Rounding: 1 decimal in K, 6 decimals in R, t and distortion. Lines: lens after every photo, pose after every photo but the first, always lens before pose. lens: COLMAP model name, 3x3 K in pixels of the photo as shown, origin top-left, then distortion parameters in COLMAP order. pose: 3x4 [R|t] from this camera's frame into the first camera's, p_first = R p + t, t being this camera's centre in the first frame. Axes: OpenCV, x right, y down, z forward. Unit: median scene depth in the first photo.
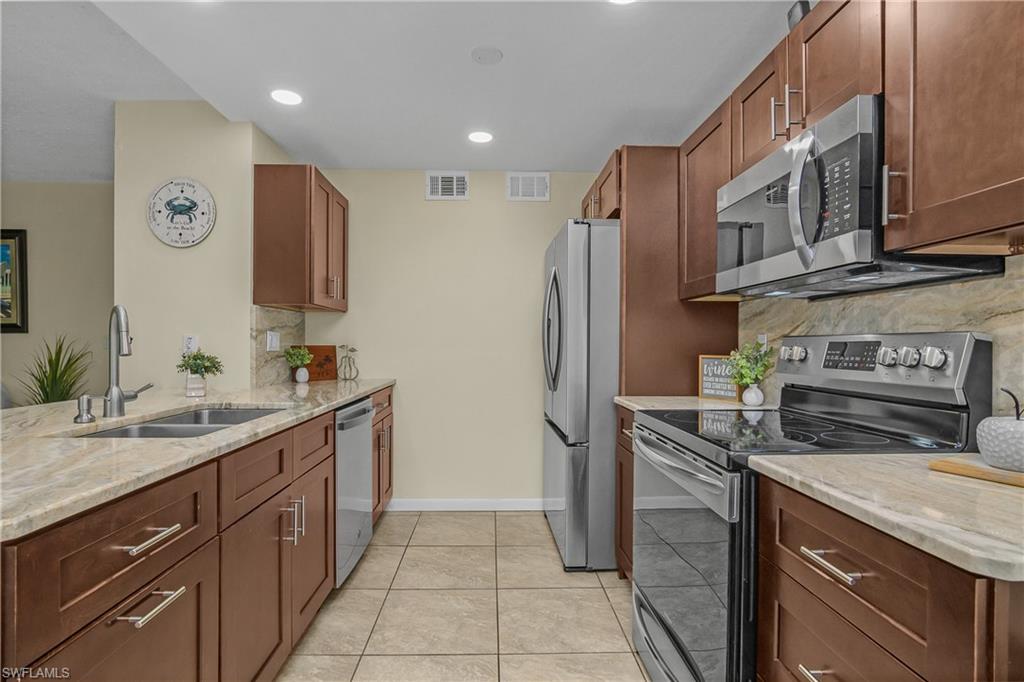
lens RADIAL K [[514.9, 0, 503.4], [0, 514.9, 346.0], [0, 0, 1]] dist [-0.016561, 0.001305]
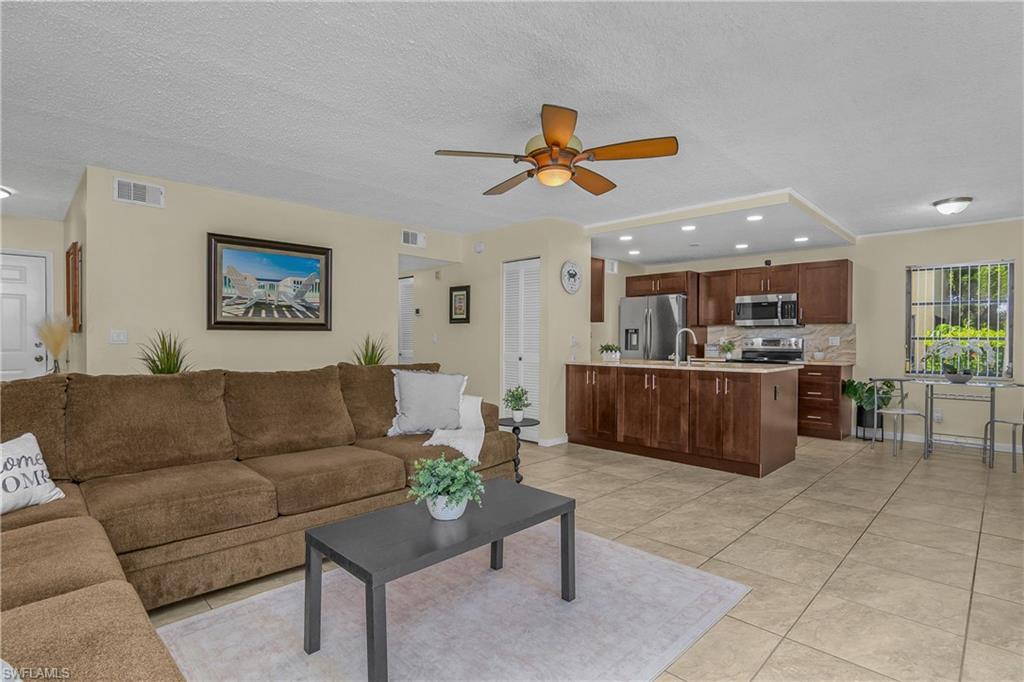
lens RADIAL K [[507.0, 0, 509.3], [0, 507.0, 345.2], [0, 0, 1]] dist [-0.022709, 0.001165]
pose [[0.723569, -0.008780, 0.690196, -2.509550], [0.000433, 0.999925, 0.012267, -0.008893], [-0.690252, -0.008577, 0.723518, -0.360613]]
